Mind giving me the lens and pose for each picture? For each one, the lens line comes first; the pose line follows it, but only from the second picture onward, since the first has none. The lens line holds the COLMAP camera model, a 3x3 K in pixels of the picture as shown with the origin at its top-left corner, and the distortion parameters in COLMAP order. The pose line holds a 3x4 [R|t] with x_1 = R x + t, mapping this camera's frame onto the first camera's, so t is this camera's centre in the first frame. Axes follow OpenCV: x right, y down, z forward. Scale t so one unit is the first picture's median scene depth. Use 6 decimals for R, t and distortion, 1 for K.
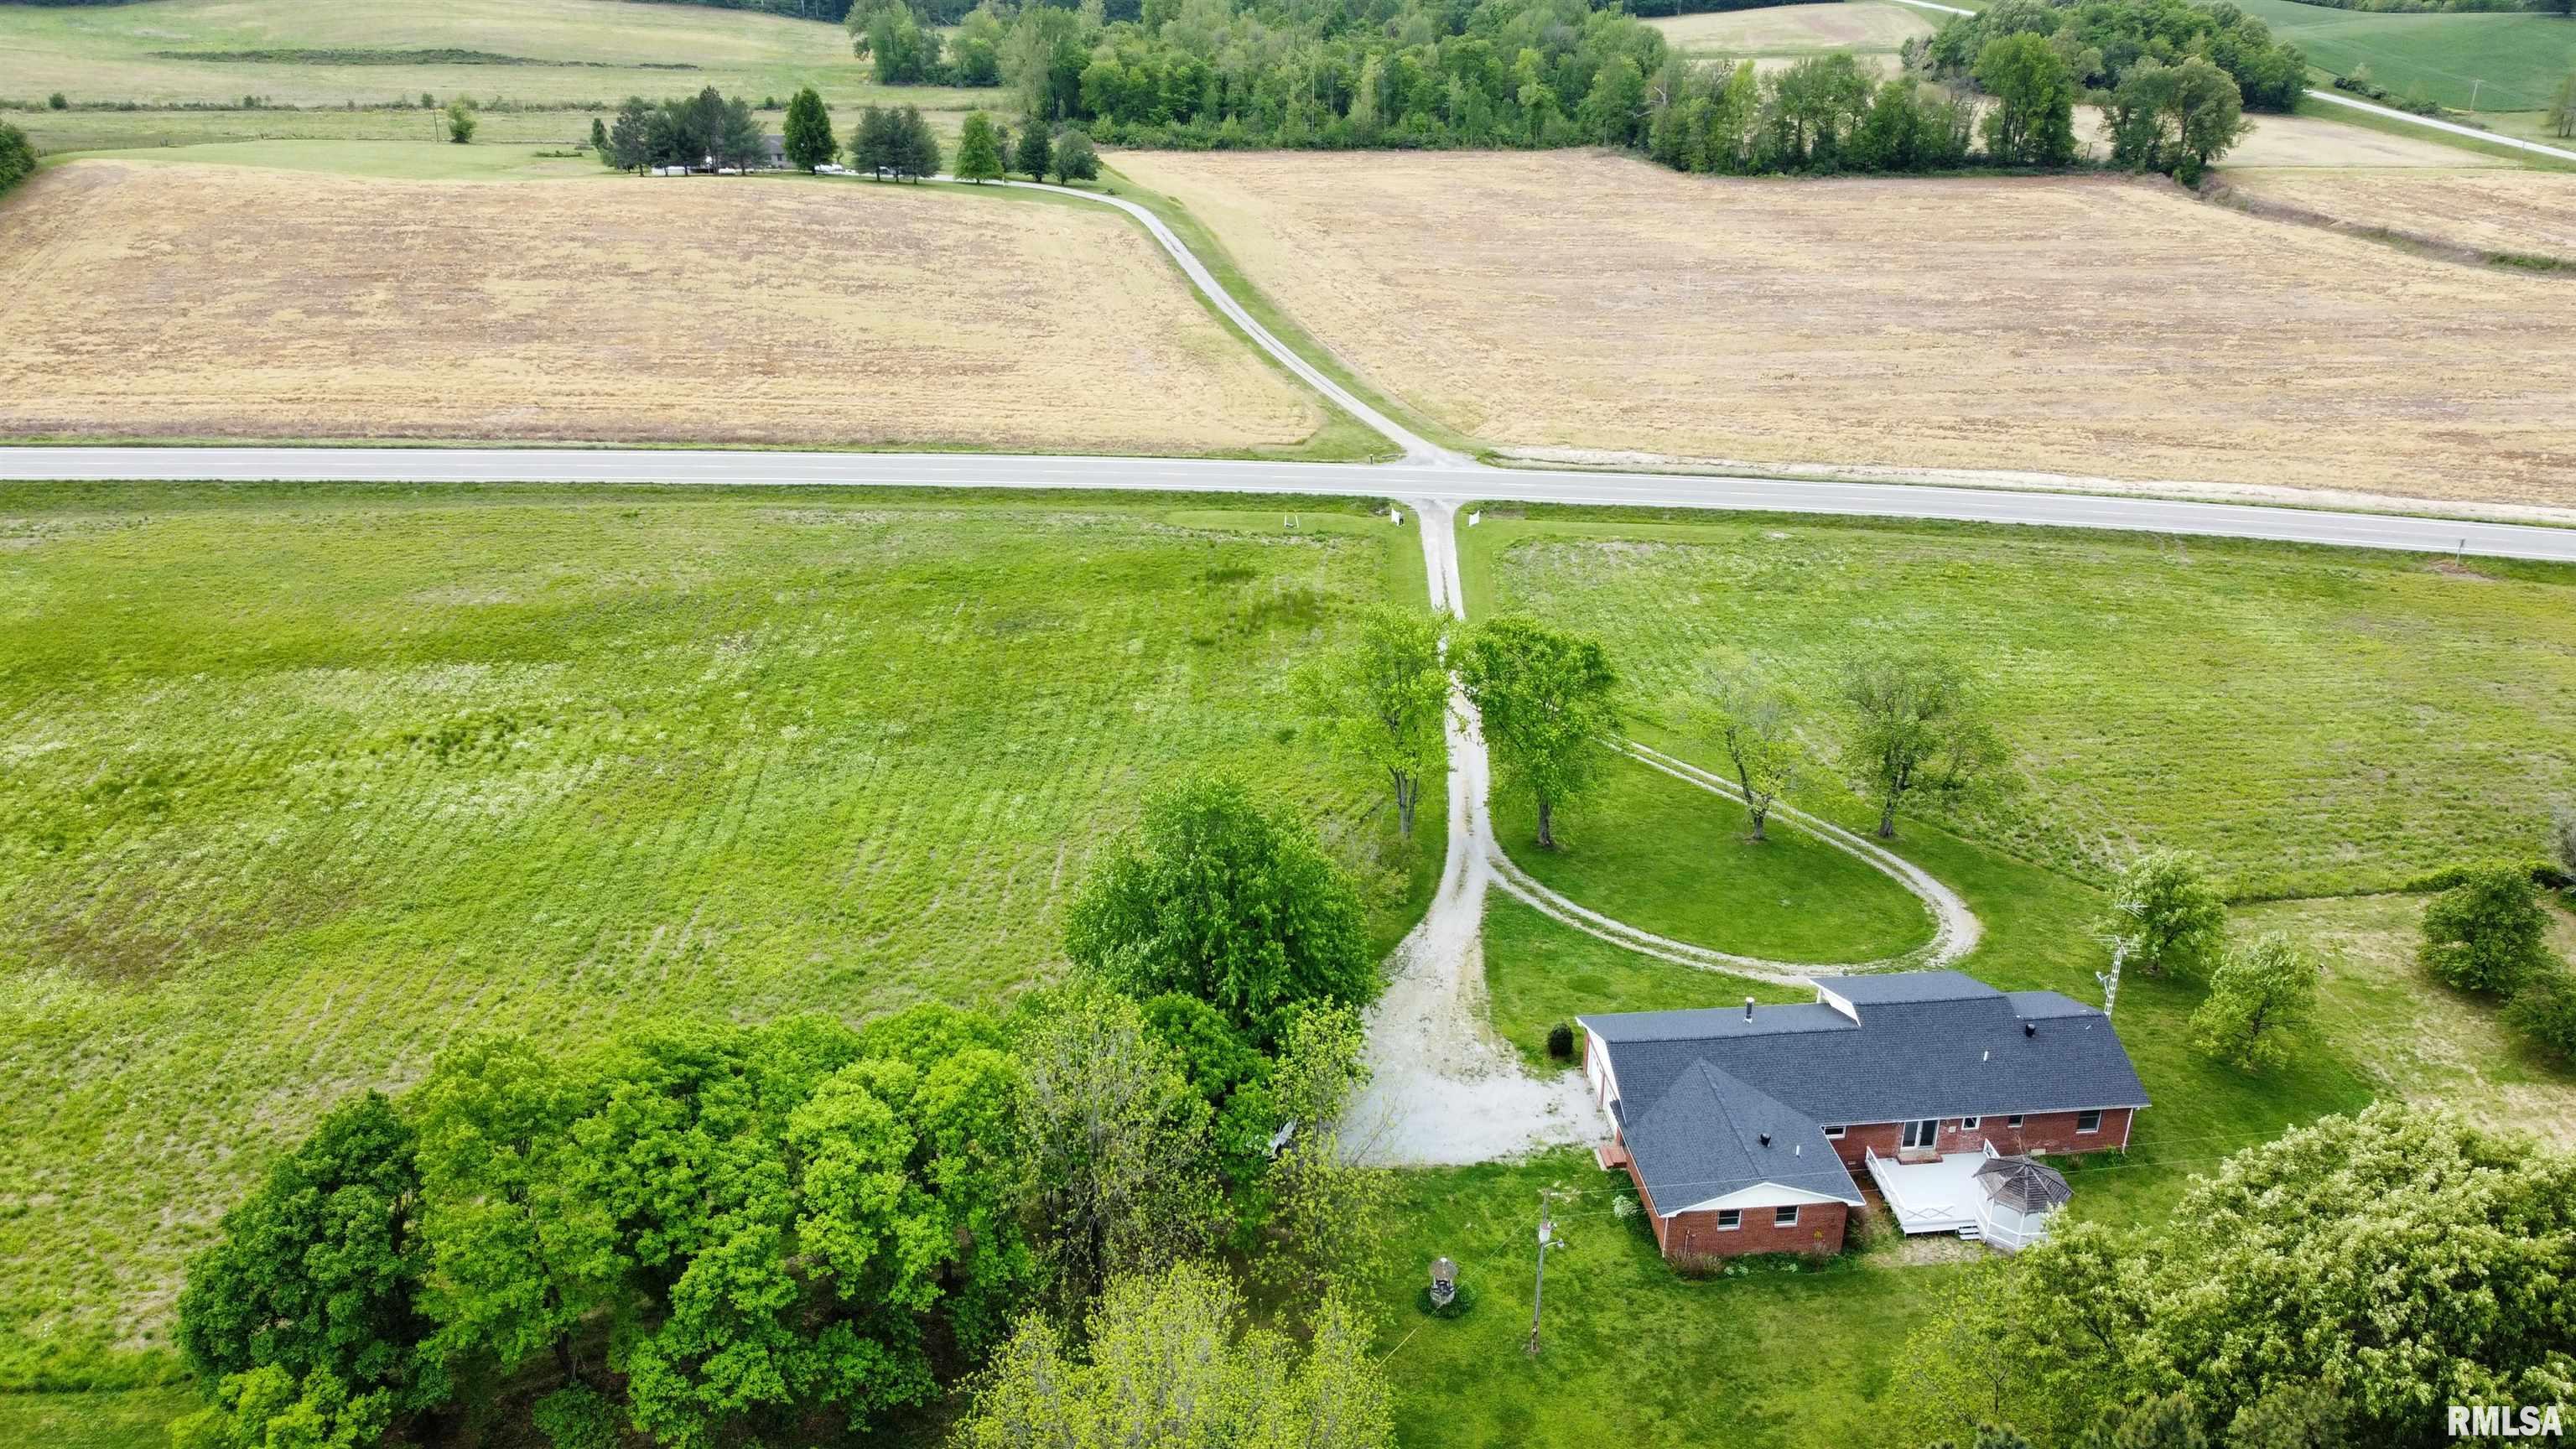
lens RADIAL K [[1904.4, 0, 1288.0], [0, 1904.4, 724.5], [0, 0, 1]] dist [0.003896, -0.006884]
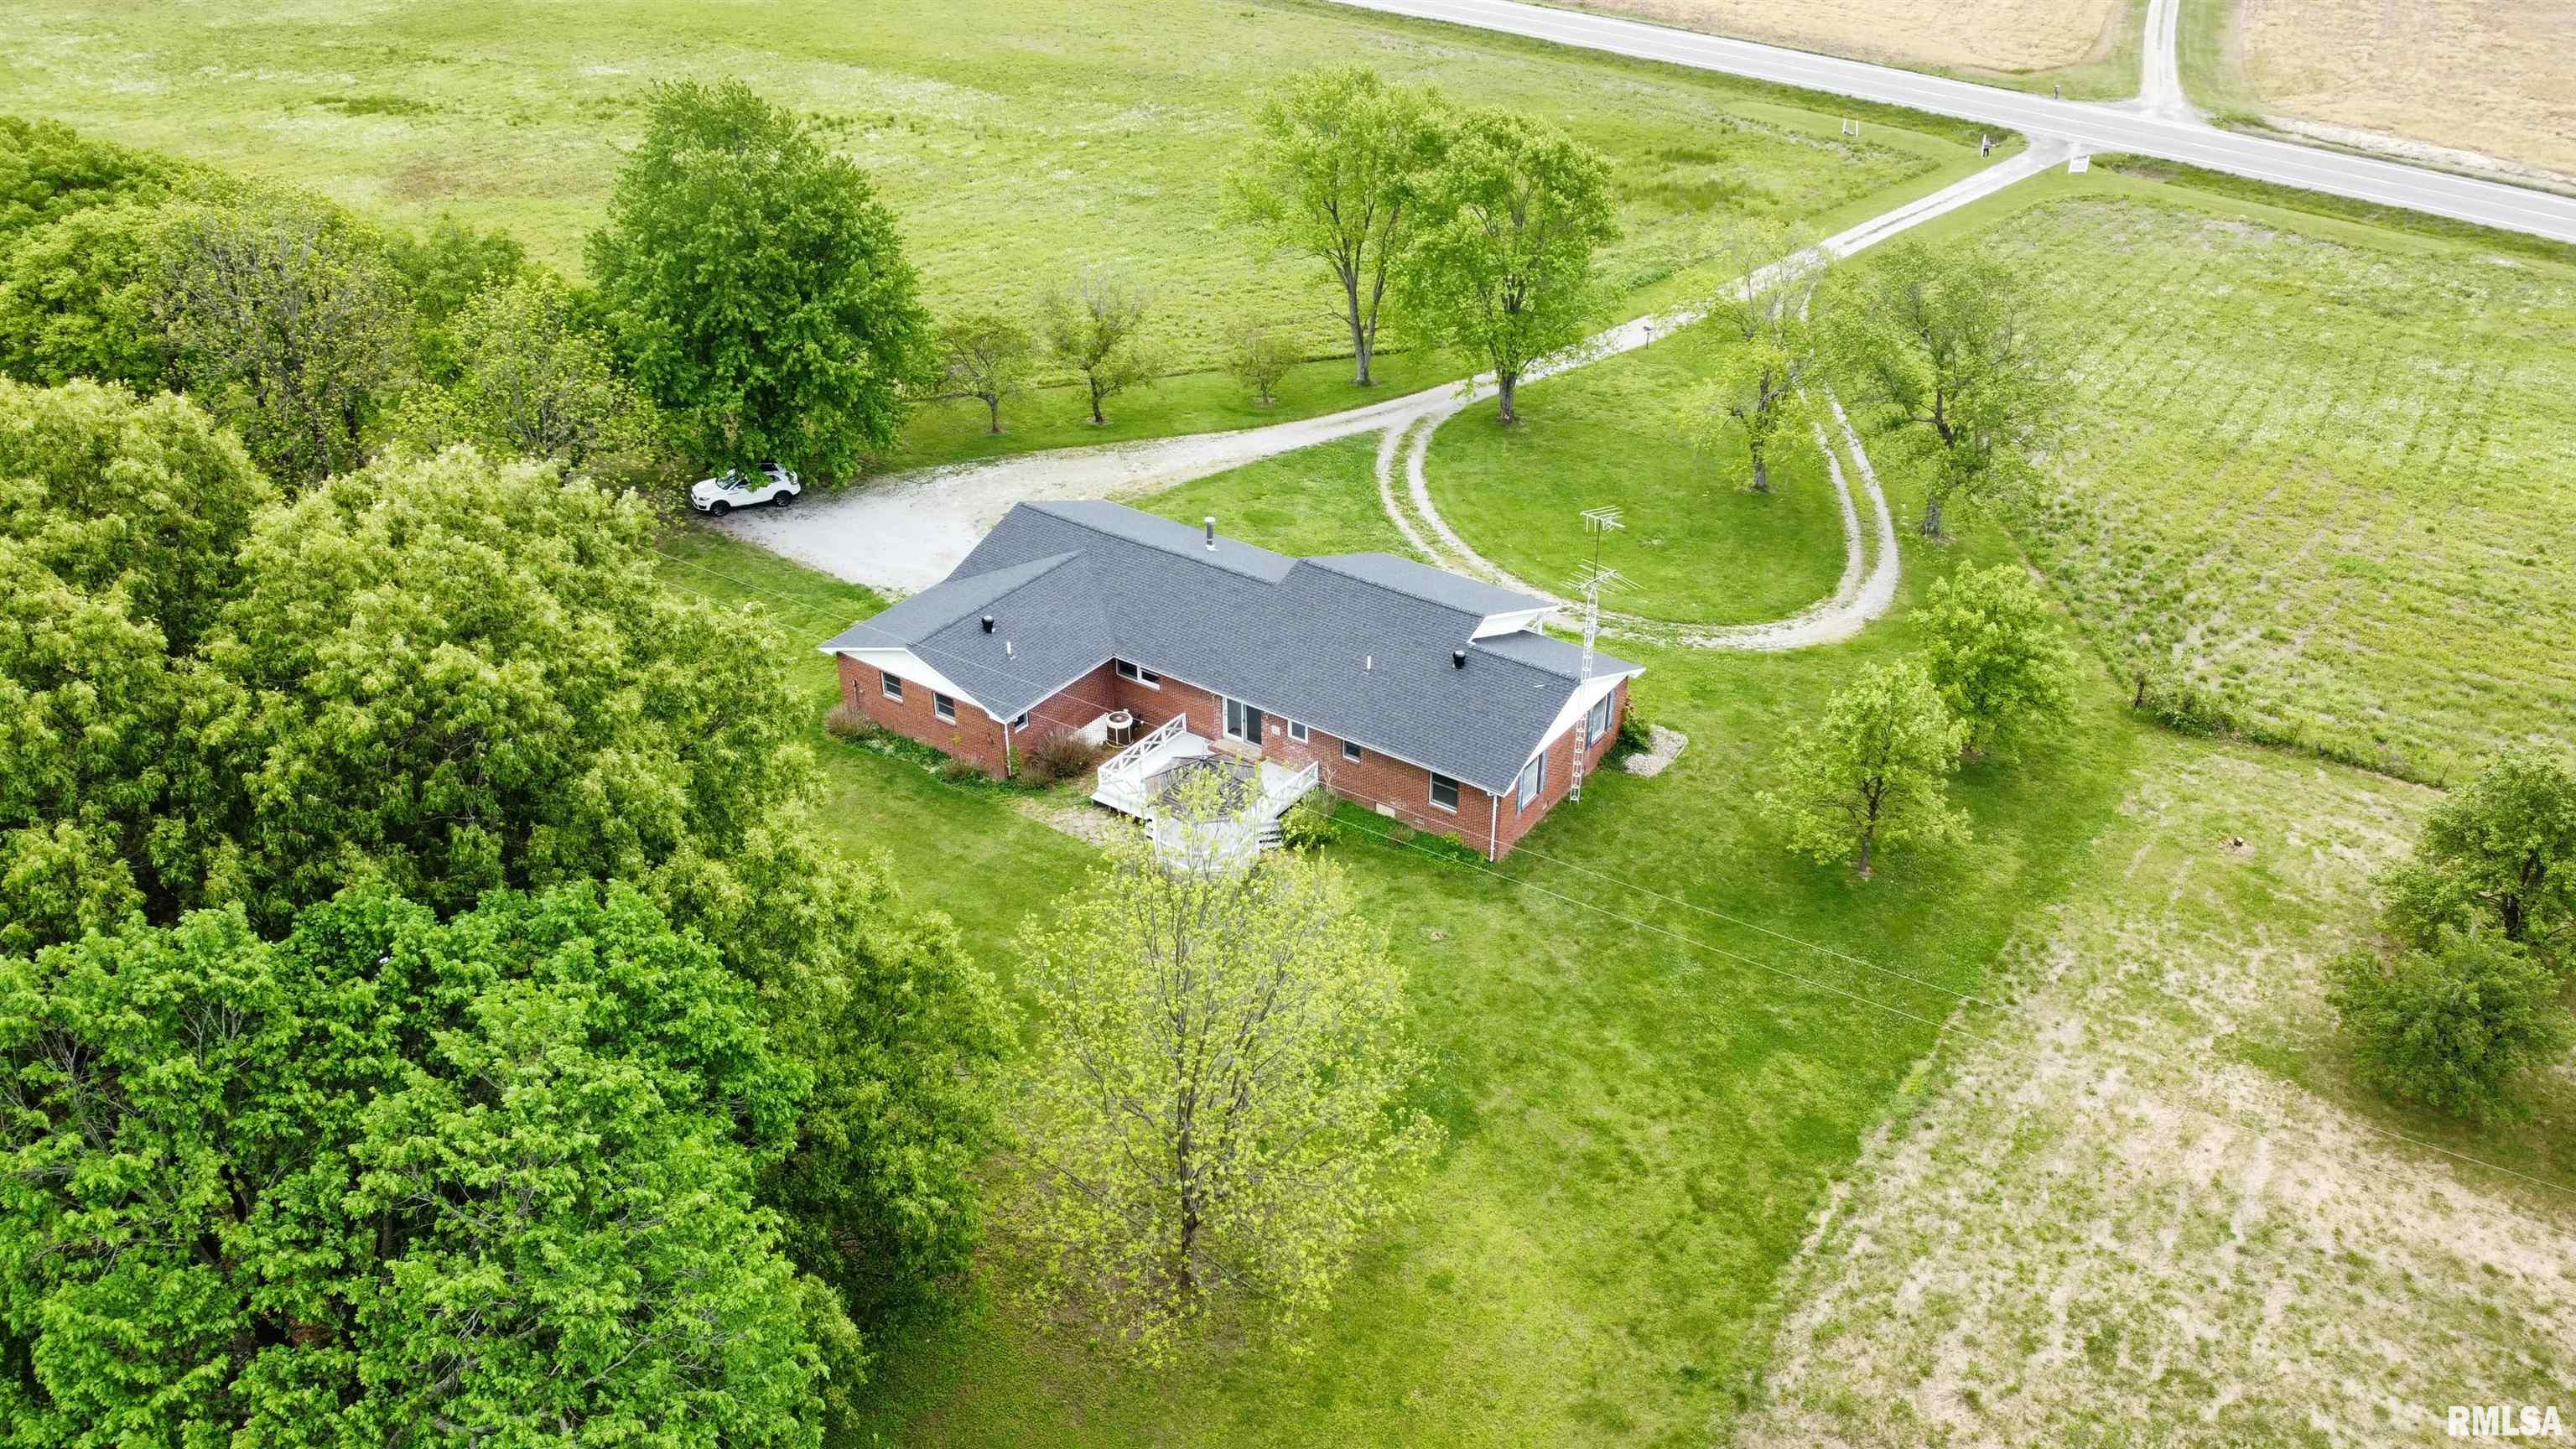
lens RADIAL K [[1904.4, 0, 1288.0], [0, 1904.4, 724.5], [0, 0, 1]] dist [0.003896, -0.006884]
pose [[0.765639, 0.337335, -0.547724, 0.731399], [-0.260038, 0.941103, 0.216114, 0.045742], [0.588368, -0.023037, 0.808265, 0.383256]]
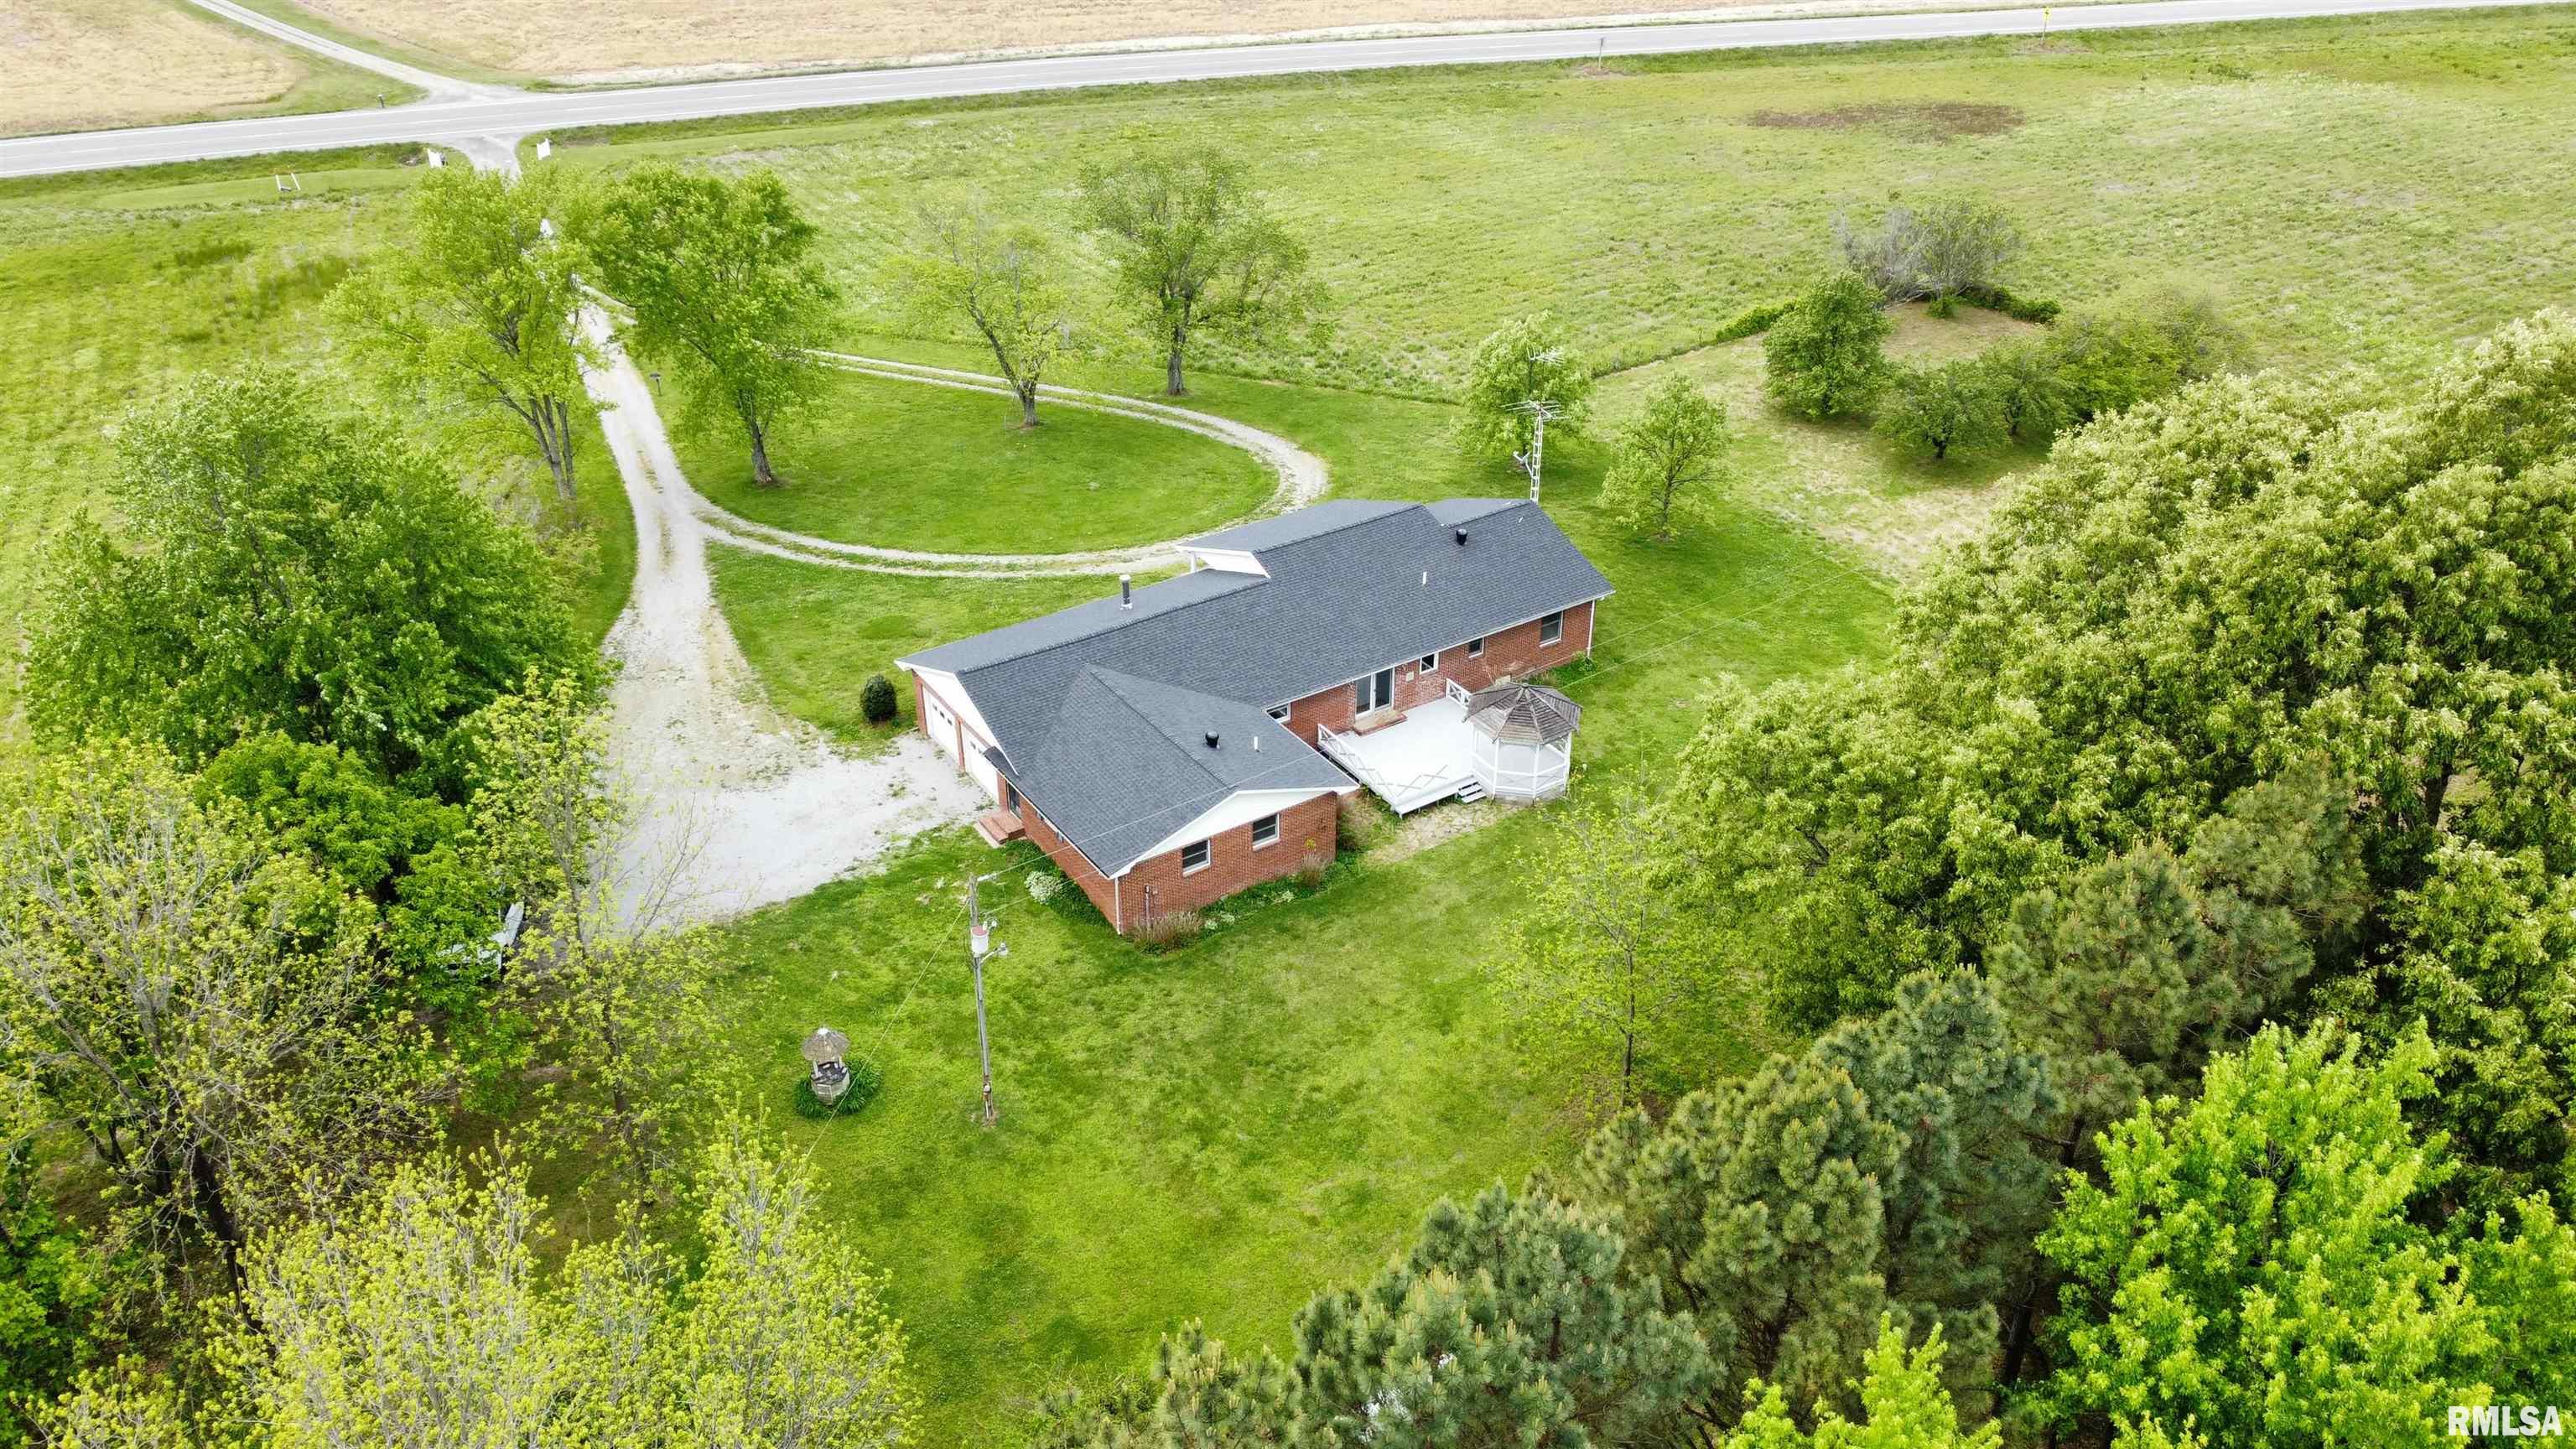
lens RADIAL K [[1927.8, 0, 1284.3], [0, 1927.8, 680.9], [0, 0, 1]] dist [0.033091, -0.048154]
pose [[0.883320, -0.231662, 0.407528, -0.016810], [0.184701, 0.971025, 0.151645, 0.081729], [-0.430850, -0.058681, 0.900514, 0.300021]]
